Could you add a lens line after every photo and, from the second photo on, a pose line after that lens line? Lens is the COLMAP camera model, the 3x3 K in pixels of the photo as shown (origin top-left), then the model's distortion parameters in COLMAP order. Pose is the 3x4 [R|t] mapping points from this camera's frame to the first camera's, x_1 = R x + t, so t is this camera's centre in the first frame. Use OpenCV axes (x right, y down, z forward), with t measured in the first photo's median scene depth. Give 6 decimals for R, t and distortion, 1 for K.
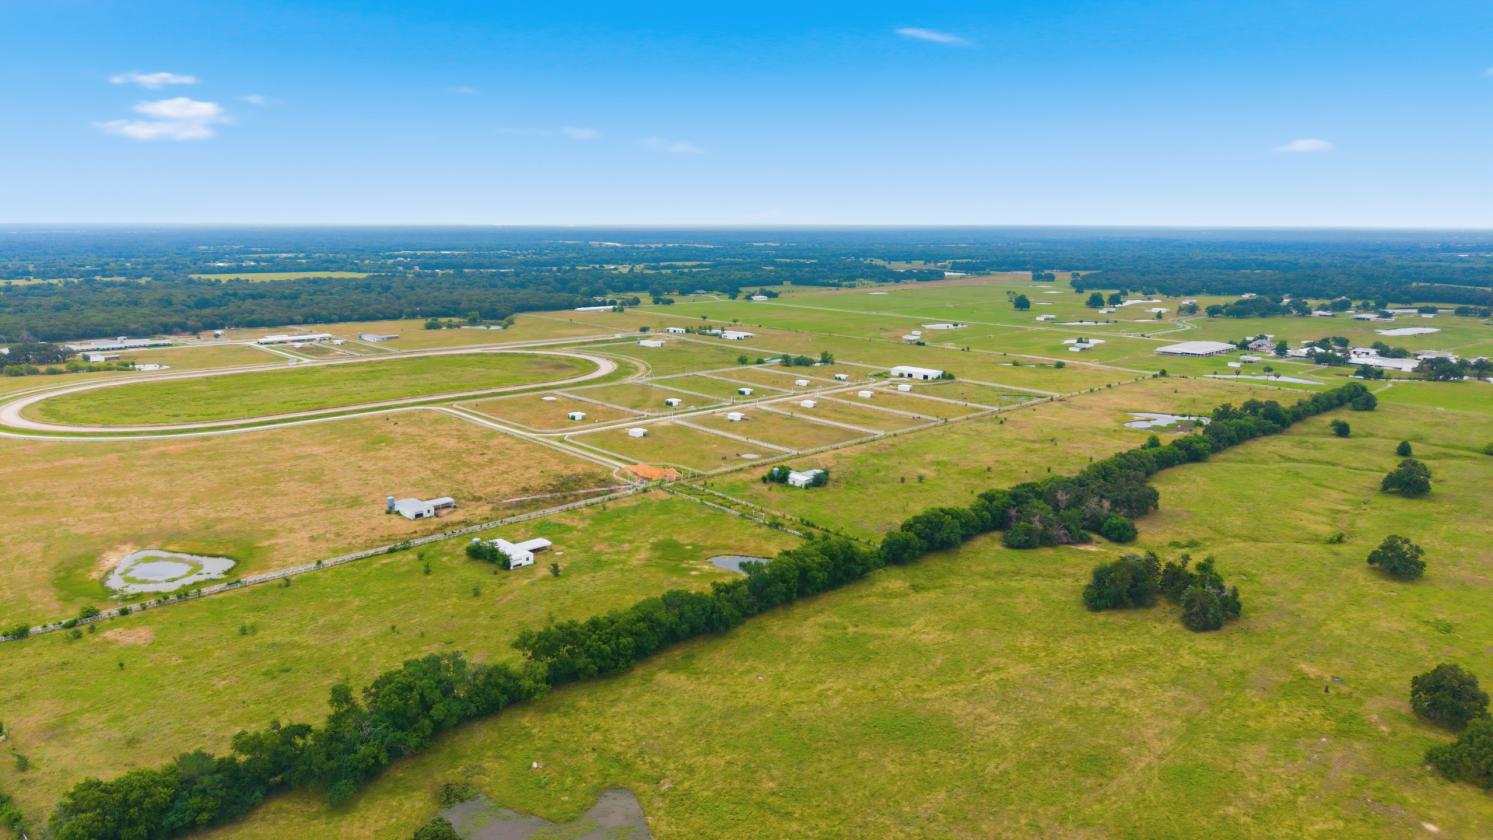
lens RADIAL K [[988.7, 0, 769.0], [0, 988.7, 416.8], [0, 0, 1]] dist [0.043084, -0.041818]
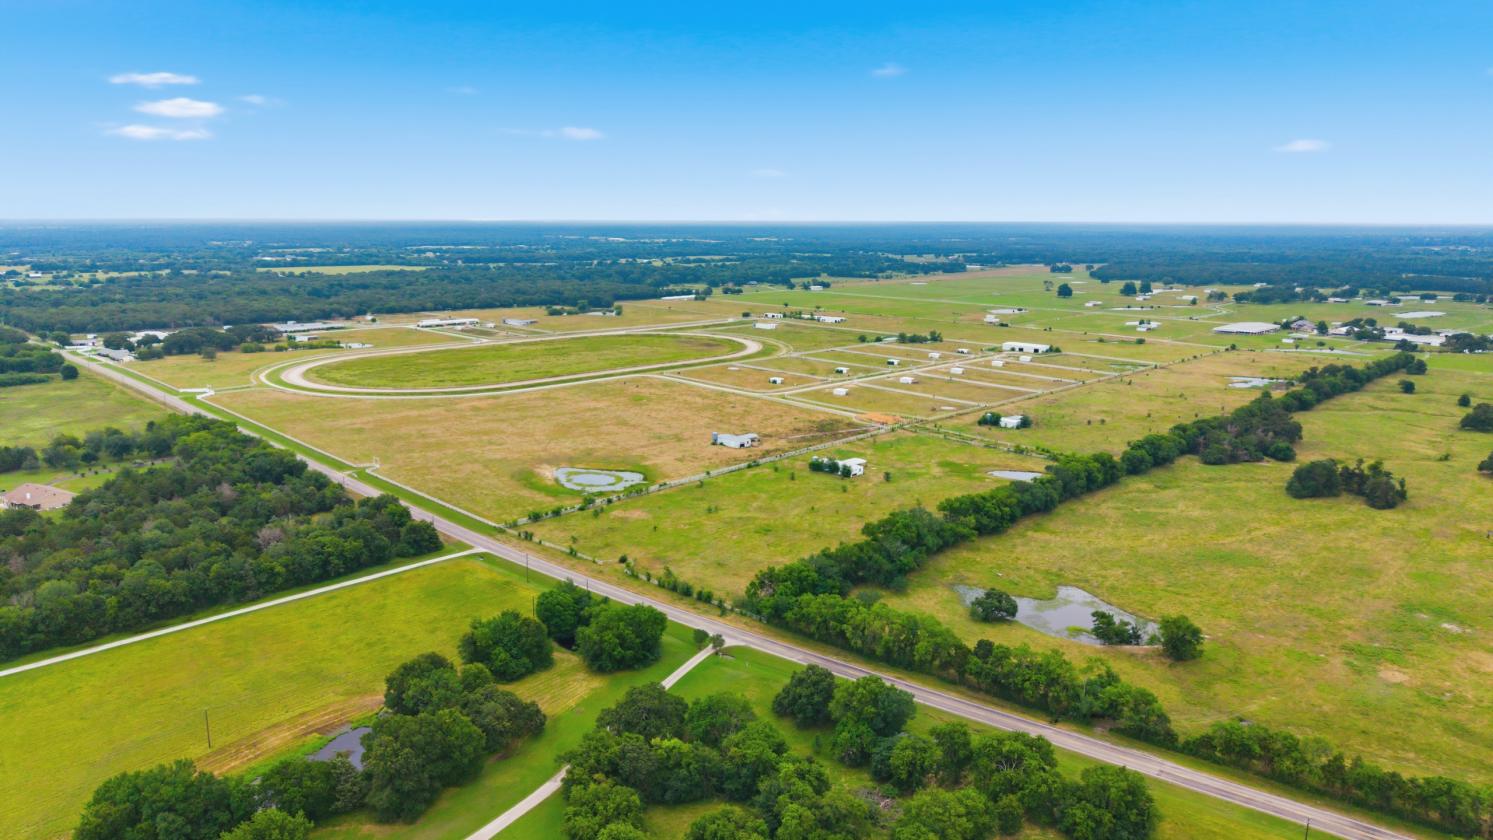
lens RADIAL K [[982.1, 0, 746.5], [0, 982.1, 420.0], [0, 0, 1]] dist [0.042248, -0.048002]
pose [[0.999862, -0.003894, 0.016168, -0.246259], [0.003750, 0.999953, 0.008936, 0.036540], [-0.016202, -0.008874, 0.999829, -0.196723]]
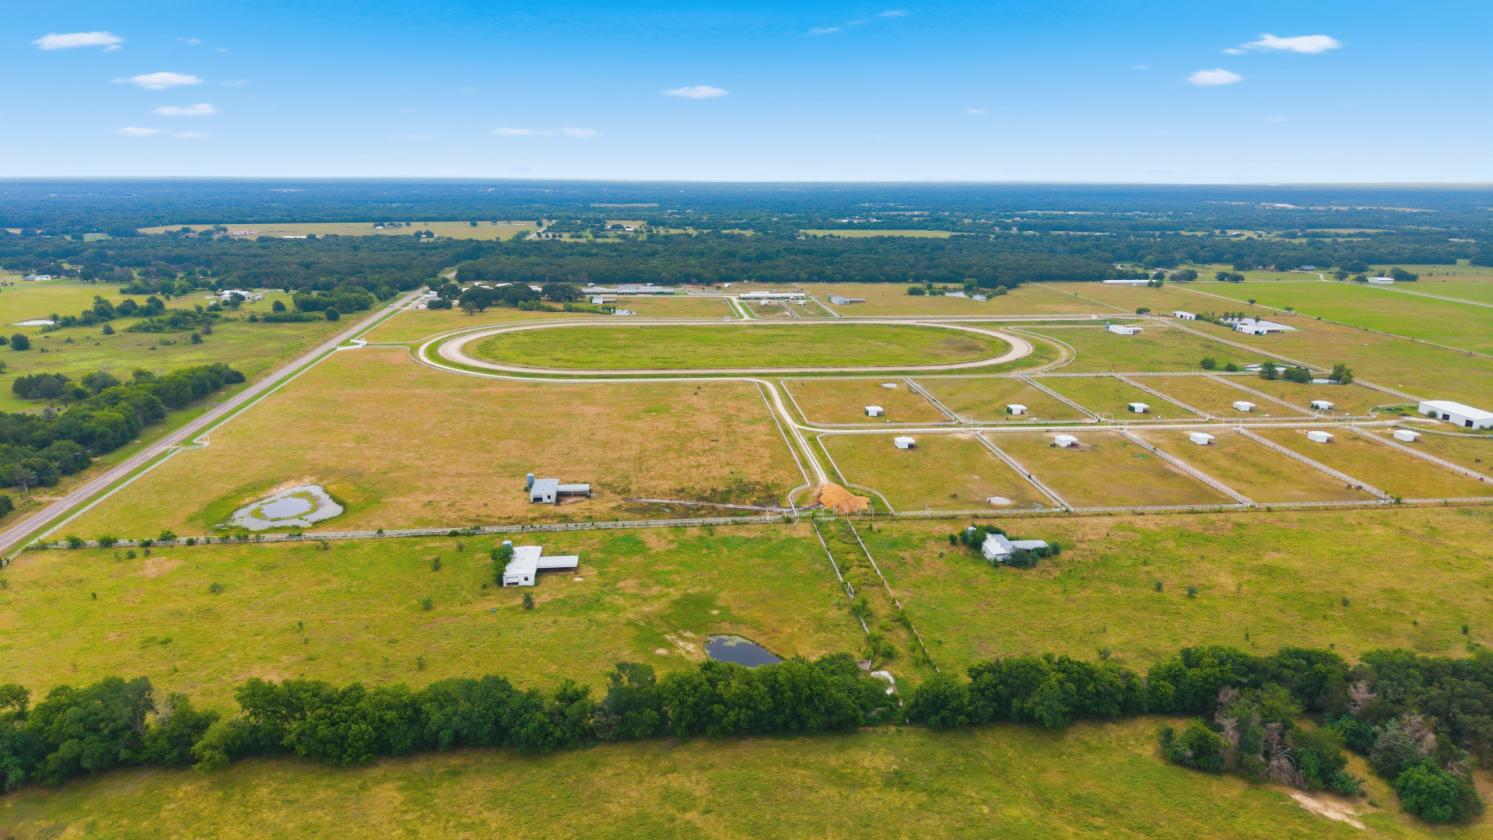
lens RADIAL K [[1035.1, 0, 746.5], [0, 1035.1, 420.0], [0, 0, 1]] dist [0.078346, -0.117996]
pose [[0.787263, 0.139583, -0.600611, 0.234882], [-0.120614, 0.990085, 0.072001, -0.041559], [0.604706, 0.015758, 0.796293, 0.247087]]
